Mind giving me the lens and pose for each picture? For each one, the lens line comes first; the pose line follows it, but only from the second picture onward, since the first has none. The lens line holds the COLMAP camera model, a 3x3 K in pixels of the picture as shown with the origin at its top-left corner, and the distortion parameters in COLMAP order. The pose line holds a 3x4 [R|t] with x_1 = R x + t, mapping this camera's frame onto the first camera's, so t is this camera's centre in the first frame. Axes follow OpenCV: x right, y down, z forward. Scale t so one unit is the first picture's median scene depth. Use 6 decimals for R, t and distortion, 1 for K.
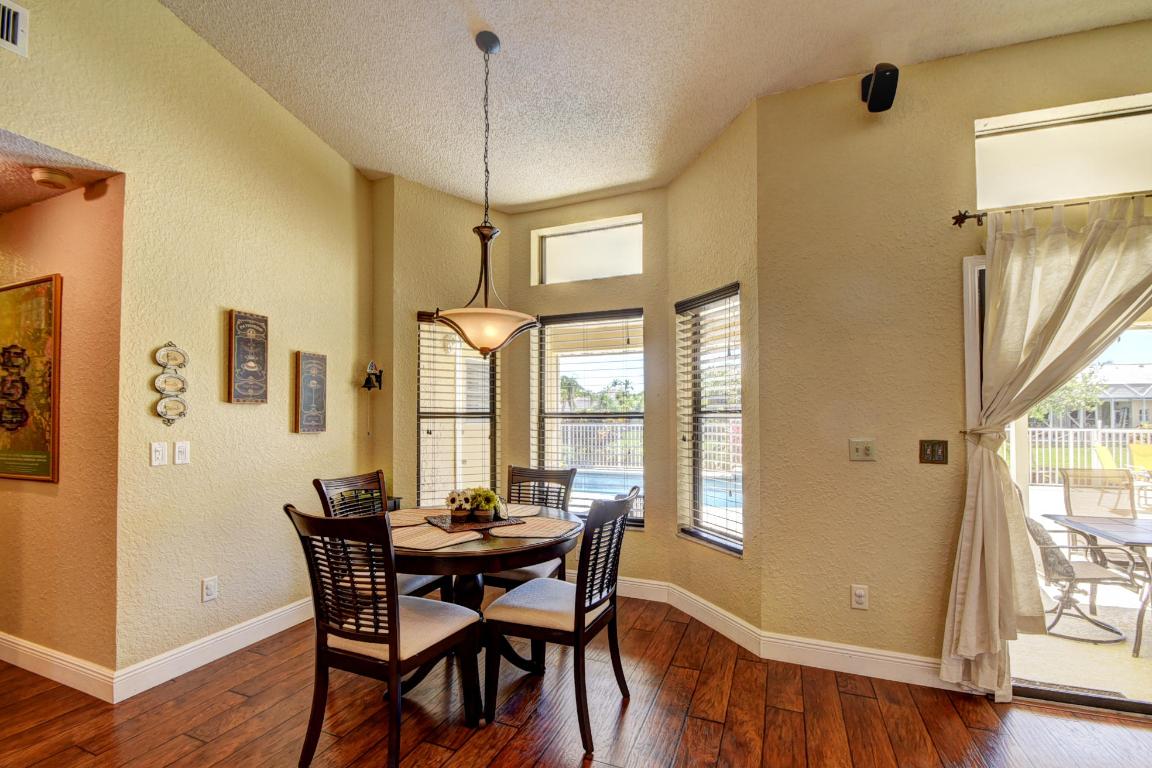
lens RADIAL K [[505.8, 0, 574.8], [0, 505.8, 404.2], [0, 0, 1]] dist [0.008475, -0.013986]
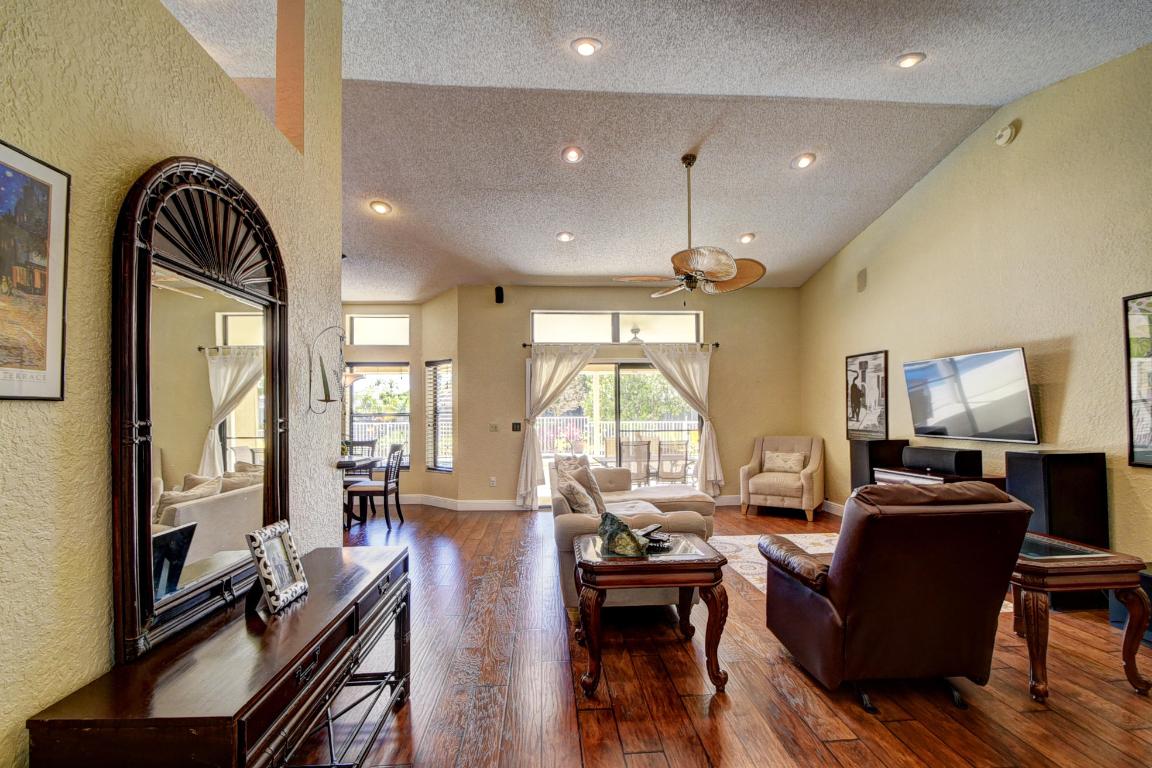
lens RADIAL K [[505.8, 0, 574.8], [0, 505.8, 404.2], [0, 0, 1]] dist [0.008475, -0.013986]
pose [[0.899205, 0.002787, 0.437518, -0.179310], [-0.003250, 0.999995, 0.000309, -0.026437], [-0.437515, -0.001700, 0.899209, -1.287883]]
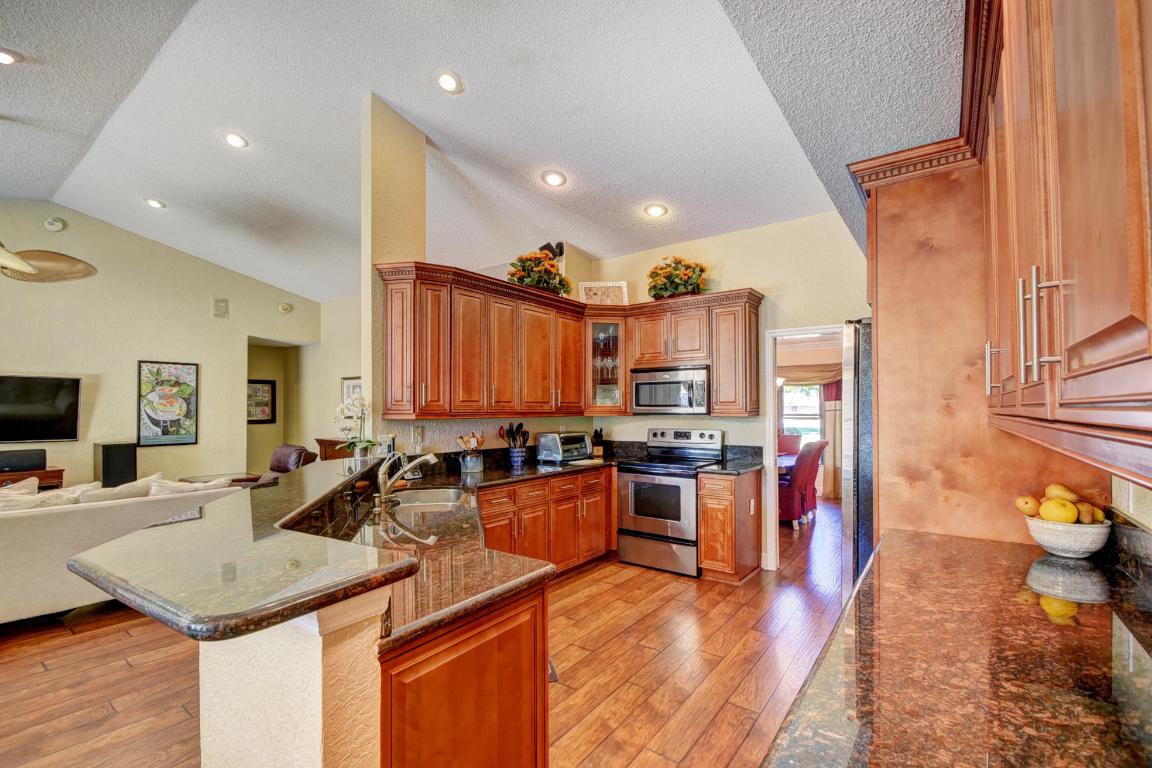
lens RADIAL K [[505.8, 0, 574.8], [0, 505.8, 404.2], [0, 0, 1]] dist [0.008475, -0.013986]
pose [[-0.970401, 0.010293, 0.241278, -0.885425], [0.000501, 0.999175, -0.040611, 0.007716], [-0.241497, -0.039289, -0.969606, 0.649733]]
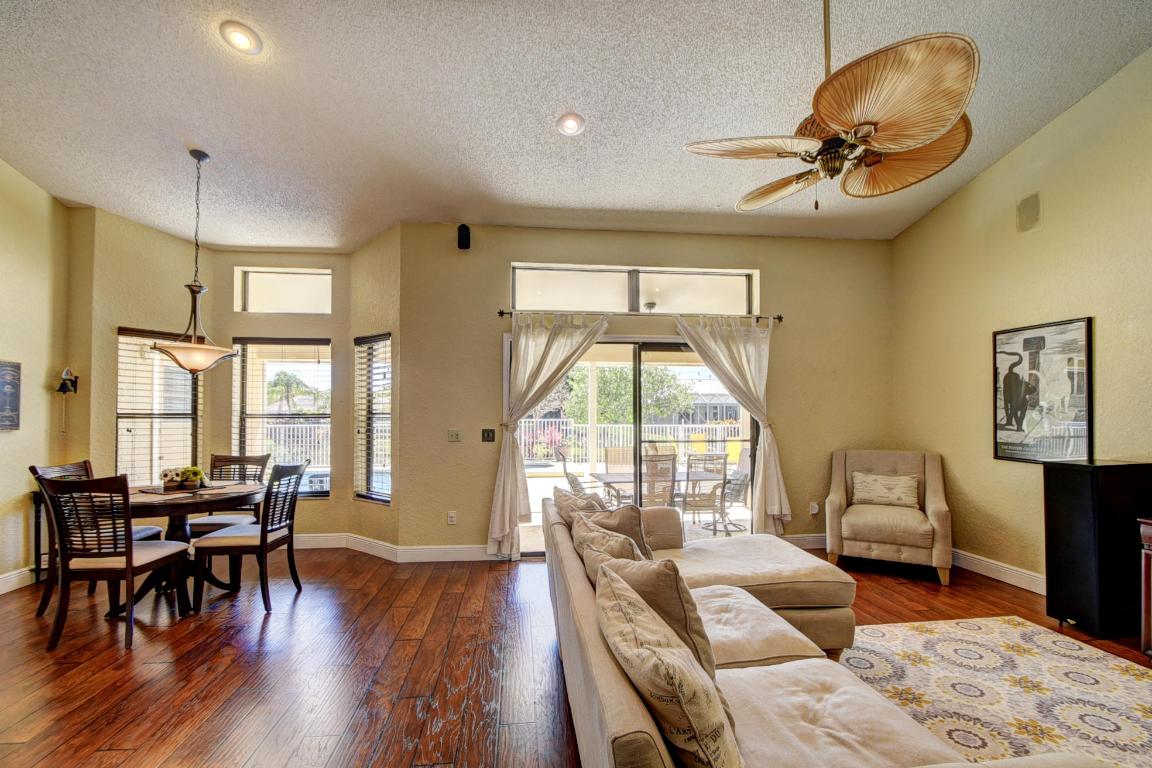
lens RADIAL K [[505.8, 0, 574.8], [0, 505.8, 404.2], [0, 0, 1]] dist [0.008475, -0.013986]
pose [[0.876446, 0.010892, 0.481377, 0.063642], [-0.010608, 0.999938, -0.003311, -0.014432], [-0.481383, -0.002205, 0.876507, -0.617476]]
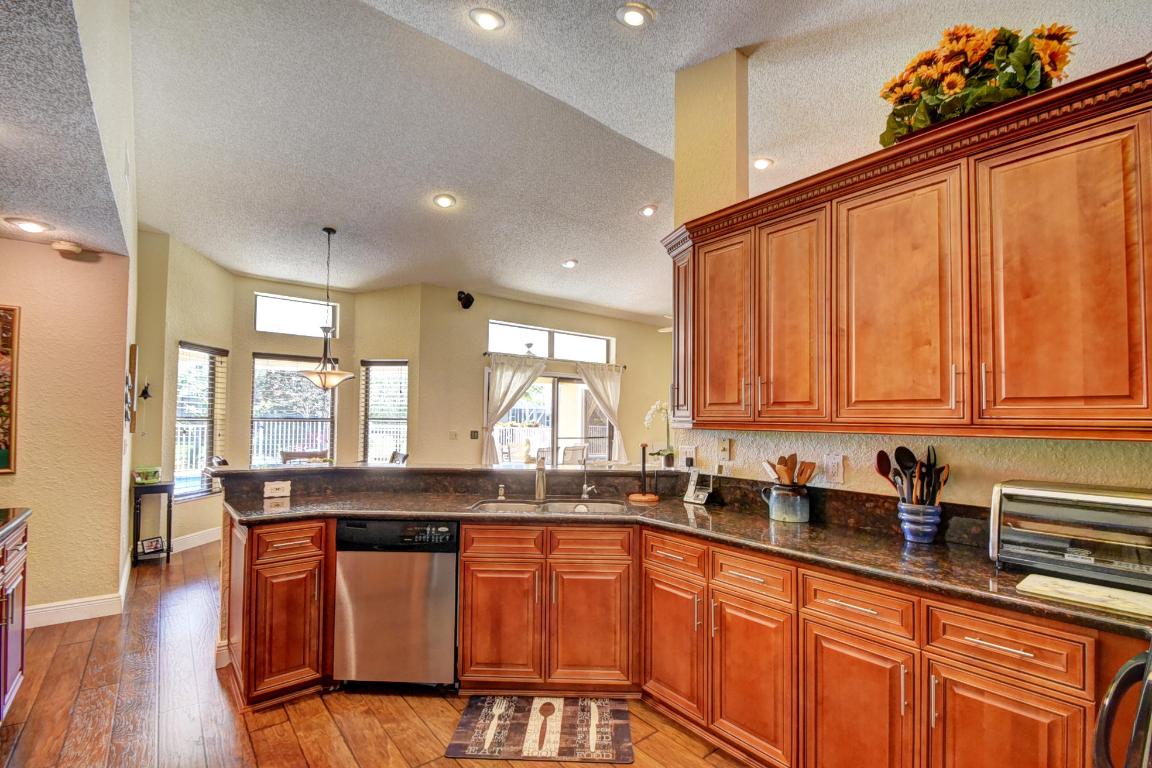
lens RADIAL K [[512.9, 0, 576.8], [0, 512.9, 405.1], [0, 0, 1]] dist [0.001349, -0.008659]
pose [[0.480167, 0.034623, 0.876493, -1.160301], [-0.032917, 0.999228, -0.021438, -0.021035], [-0.876559, -0.018558, 0.480936, -0.657763]]
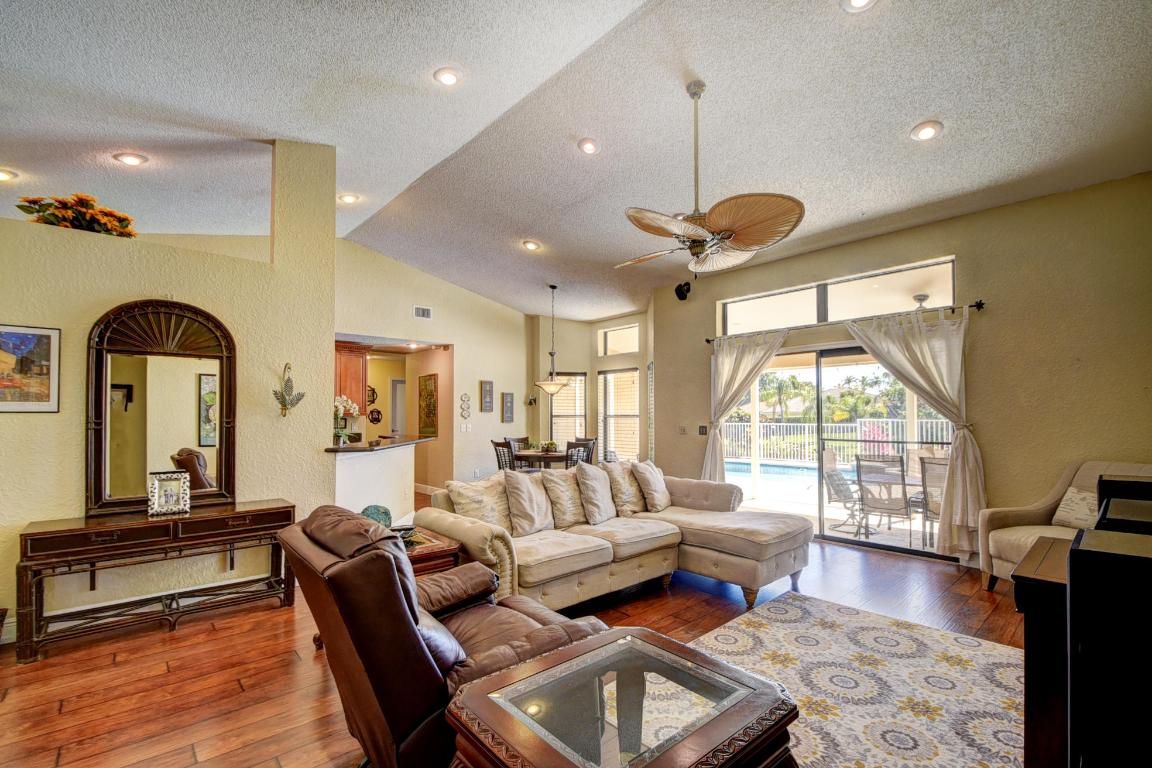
lens RADIAL K [[509.1, 0, 576.3], [0, 509.1, 404.8], [0, 0, 1]] dist [-0.002964, -0.000404]
pose [[0.900982, -0.009822, -0.433744, 0.966507], [0.010367, 0.999946, -0.001110, -0.031256], [0.433732, -0.003497, 0.901035, -1.258122]]
